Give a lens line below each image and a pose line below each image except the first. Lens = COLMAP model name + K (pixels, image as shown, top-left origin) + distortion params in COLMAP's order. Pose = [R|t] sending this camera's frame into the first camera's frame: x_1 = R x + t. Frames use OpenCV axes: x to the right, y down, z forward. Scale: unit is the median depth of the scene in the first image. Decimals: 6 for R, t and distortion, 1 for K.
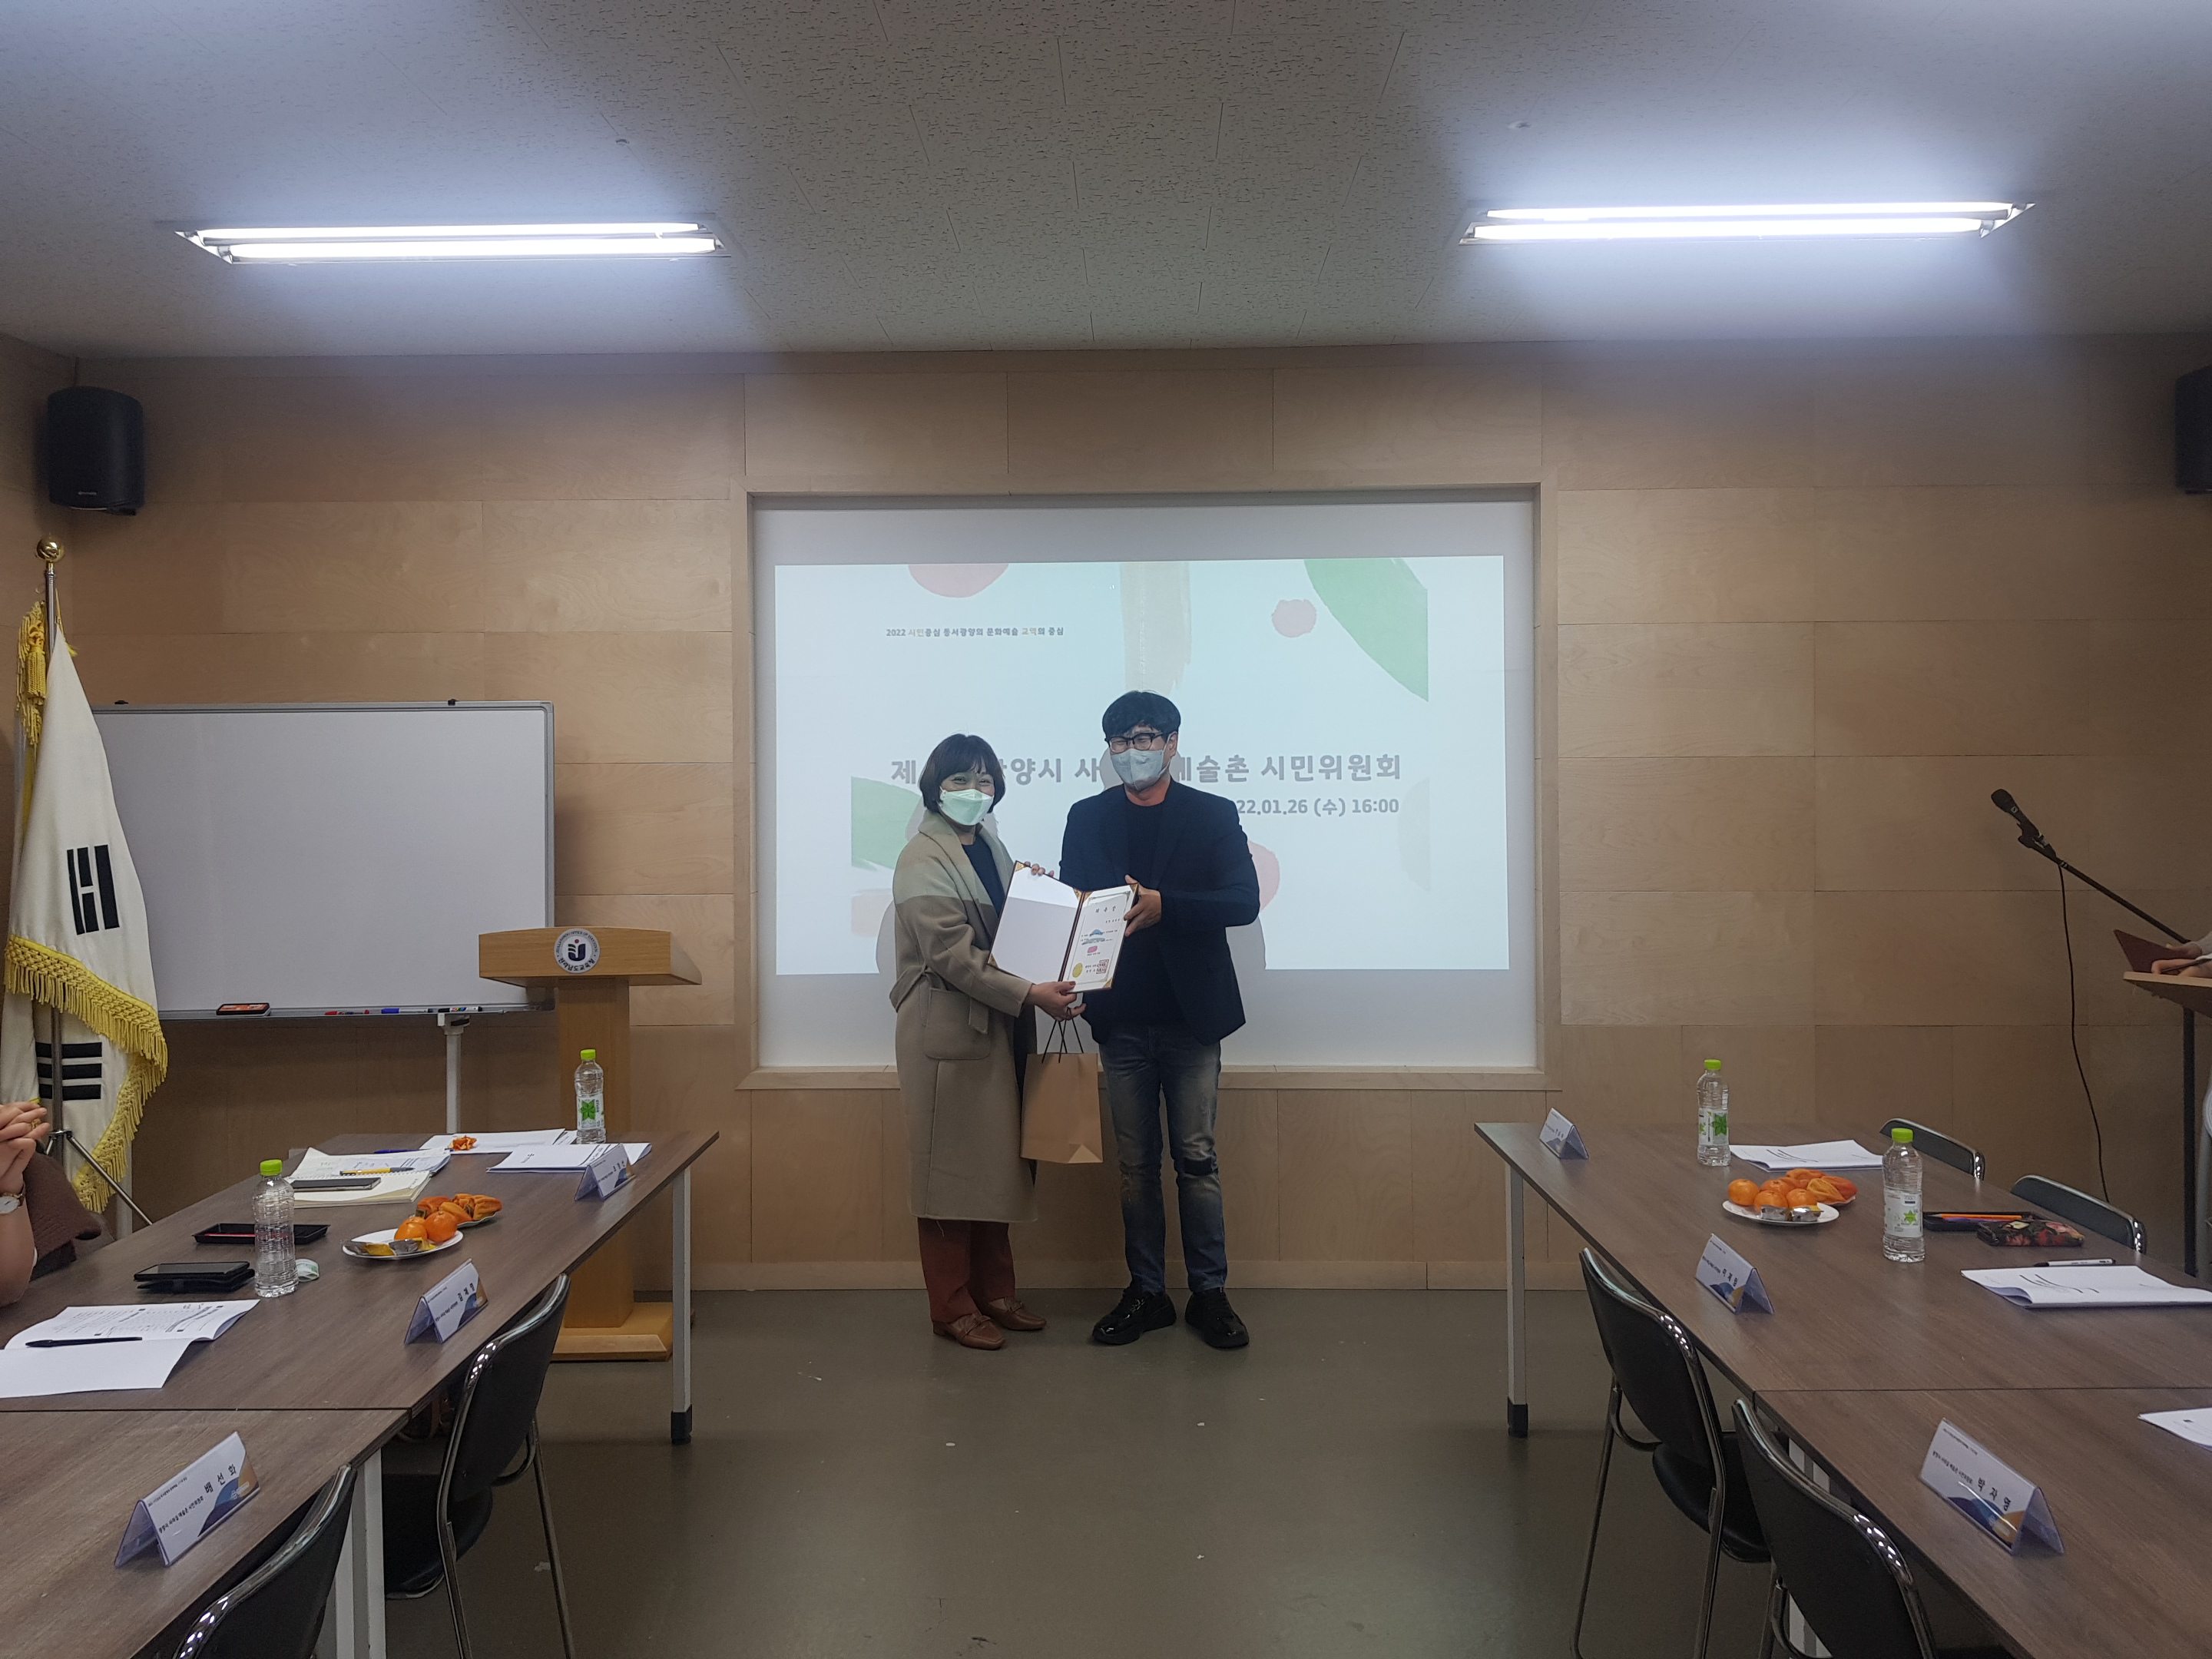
lens RADIAL K [[1760.5, 0, 1079.6], [0, 1760.5, 797.3], [0, 0, 1]] dist [0.083383, -0.116647]
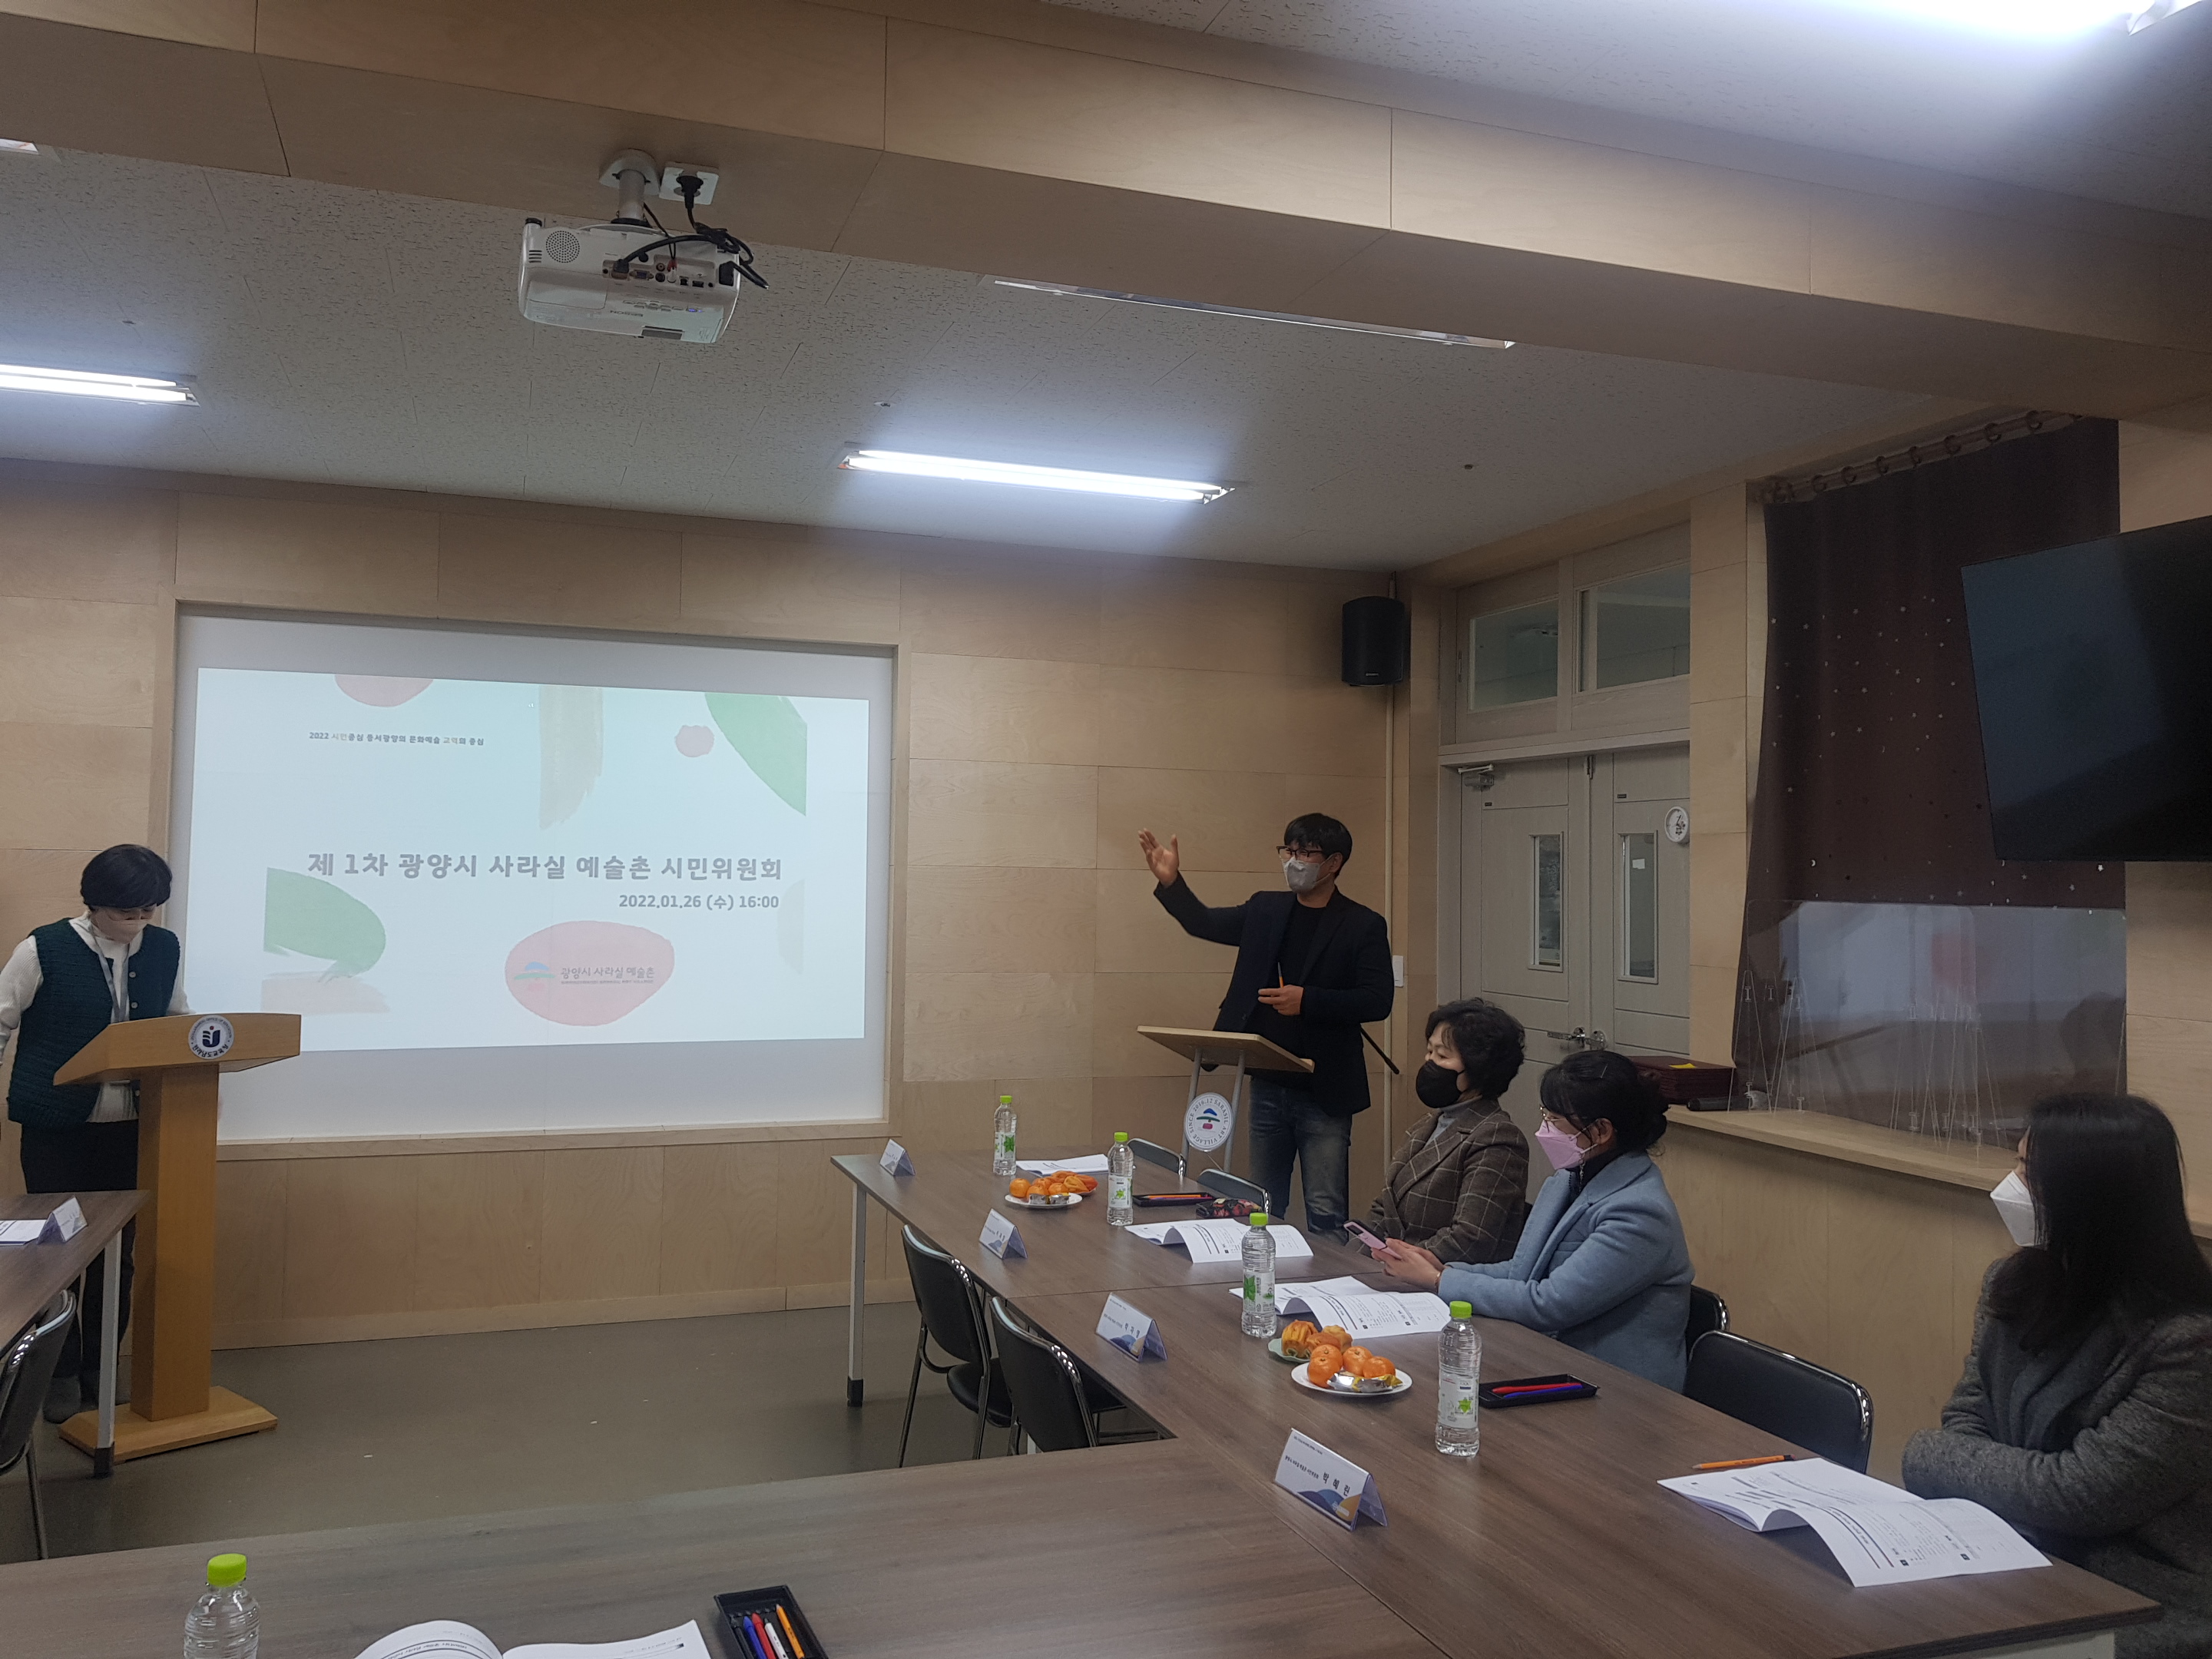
lens RADIAL K [[1760.5, 0, 1098.7], [0, 1760.5, 790.5], [0, 0, 1]] dist [0.083383, -0.116647]
pose [[0.934222, 0.039474, 0.354500, -0.045795], [-0.019786, 0.998062, -0.058992, -0.004457], [-0.356142, 0.048098, 0.933193, -0.210499]]
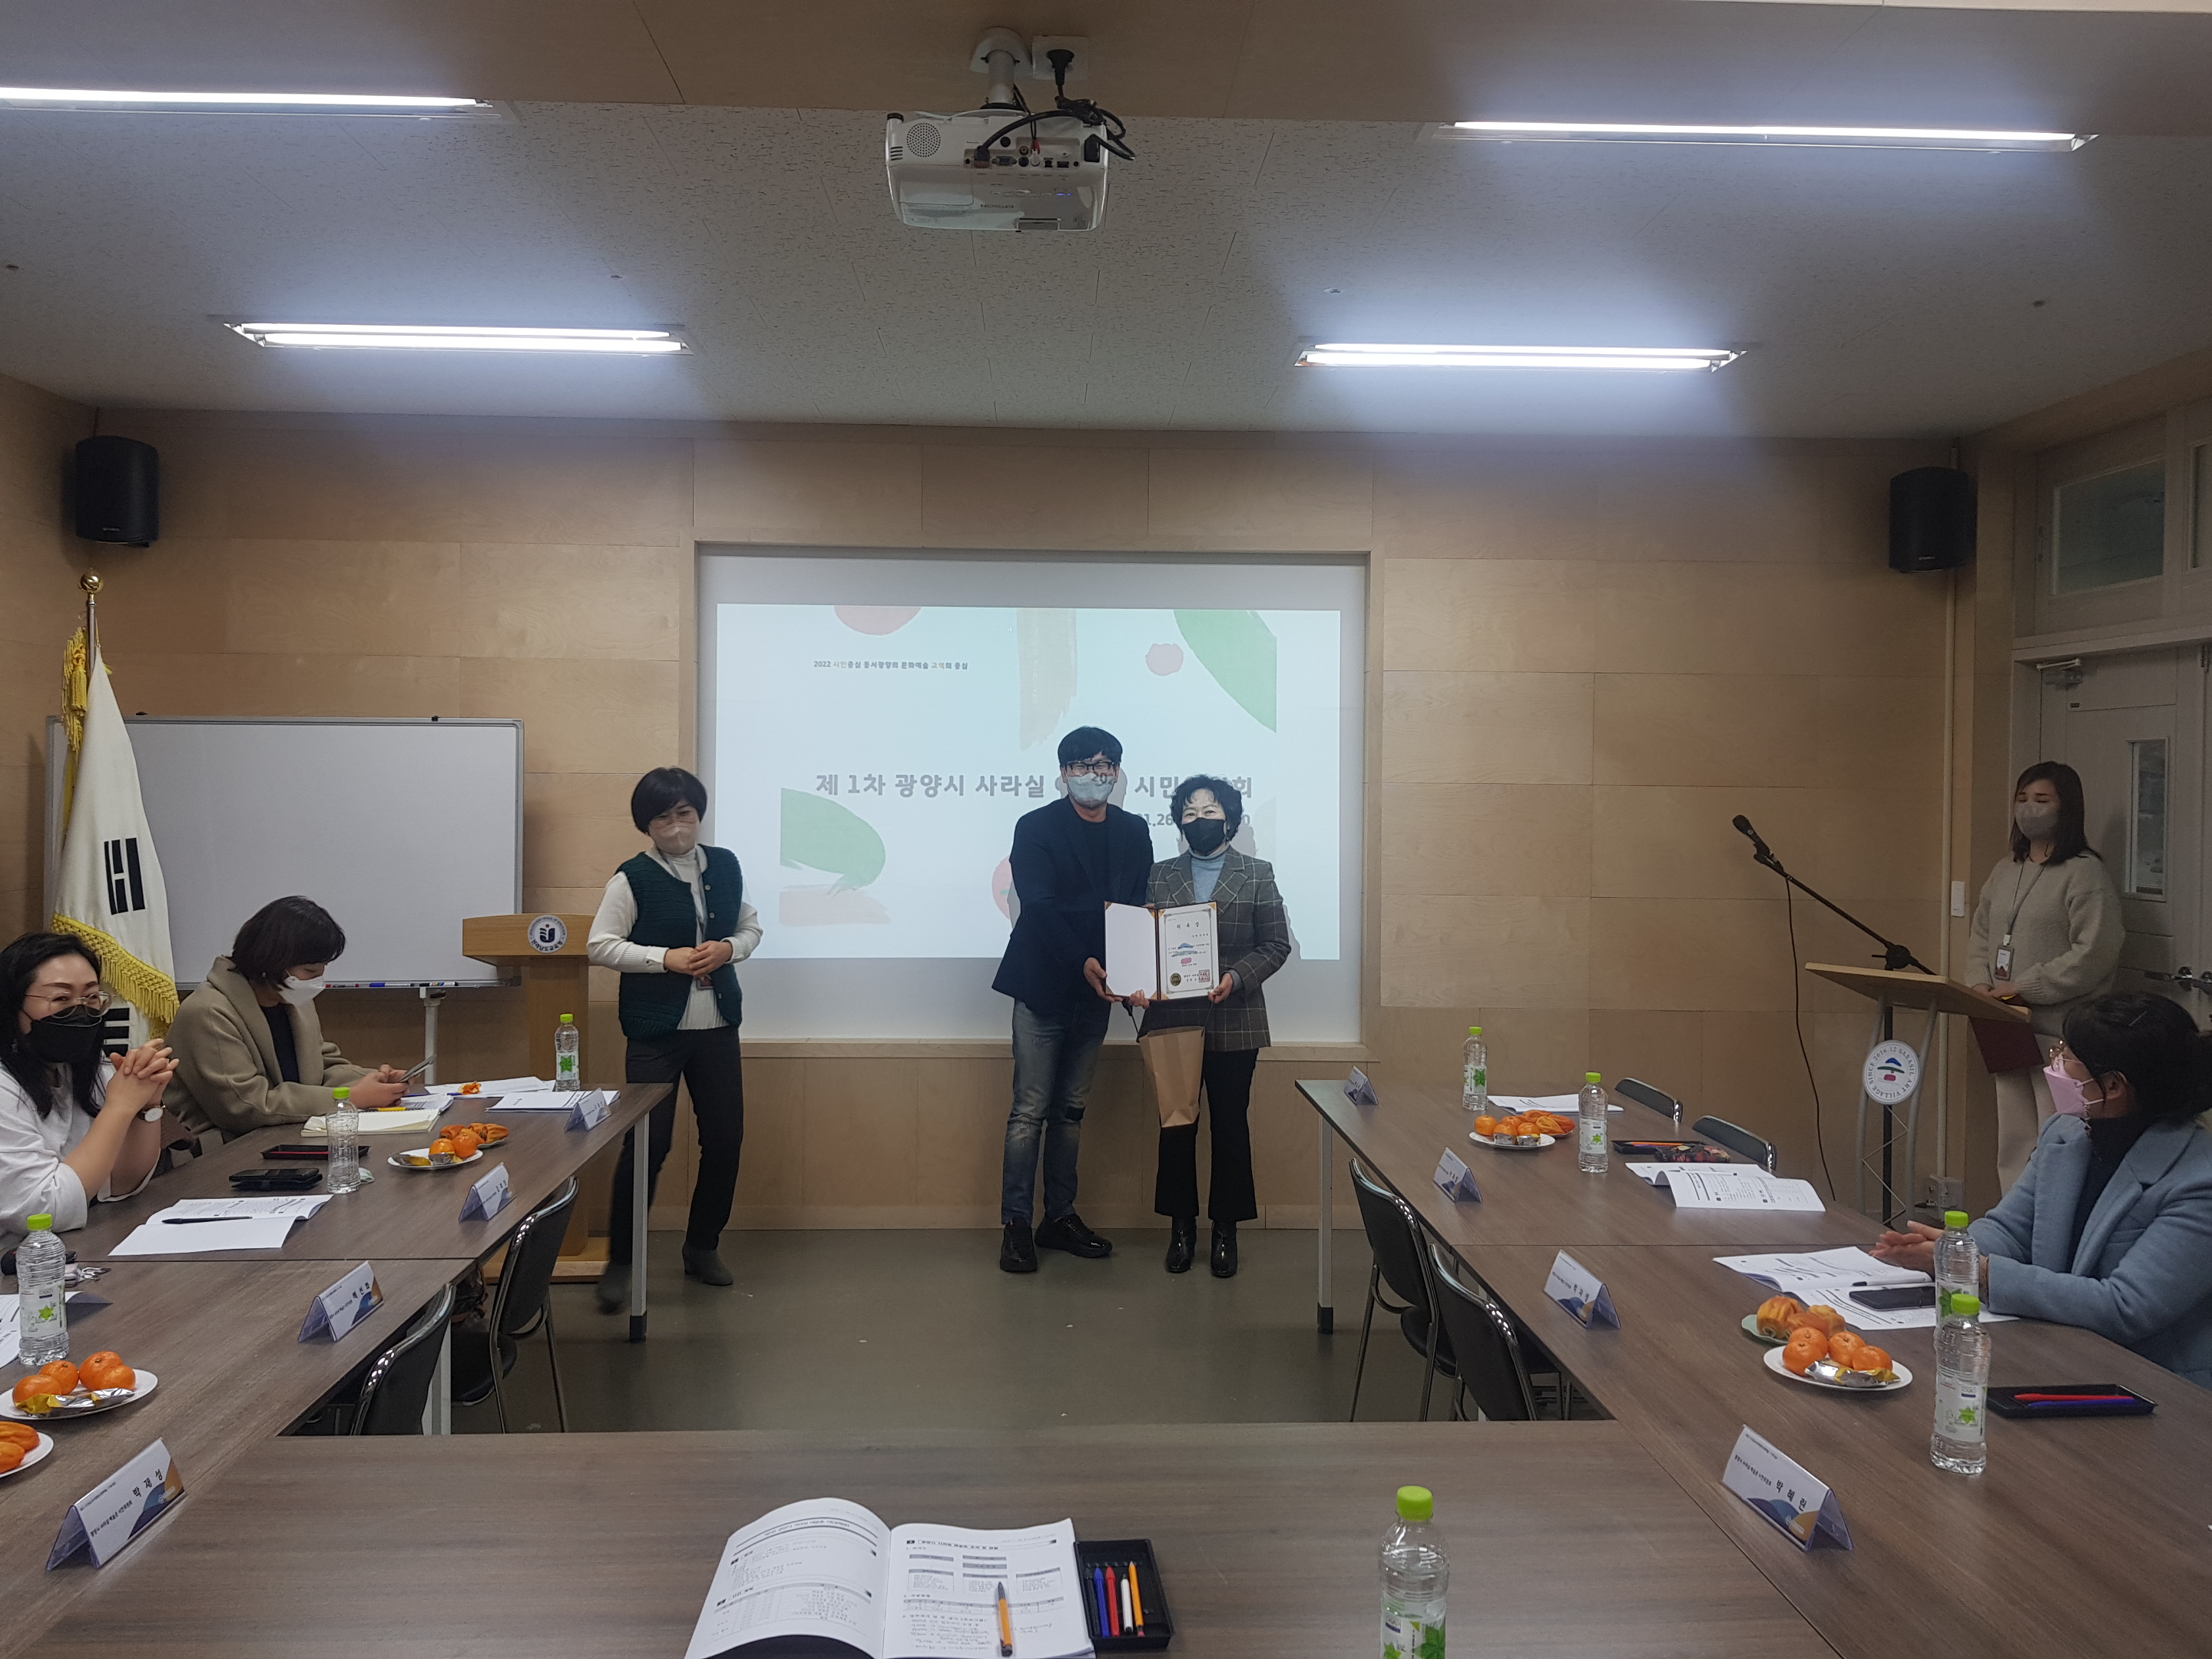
lens RADIAL K [[1760.5, 0, 1088.7], [0, 1760.5, 807.4], [0, 0, 1]] dist [0.083383, -0.116647]
pose [[0.997986, 0.015701, 0.061468, 0.000695], [-0.015910, 0.999869, 0.002901, -0.005824], [-0.061414, -0.003873, 0.998105, -0.179526]]
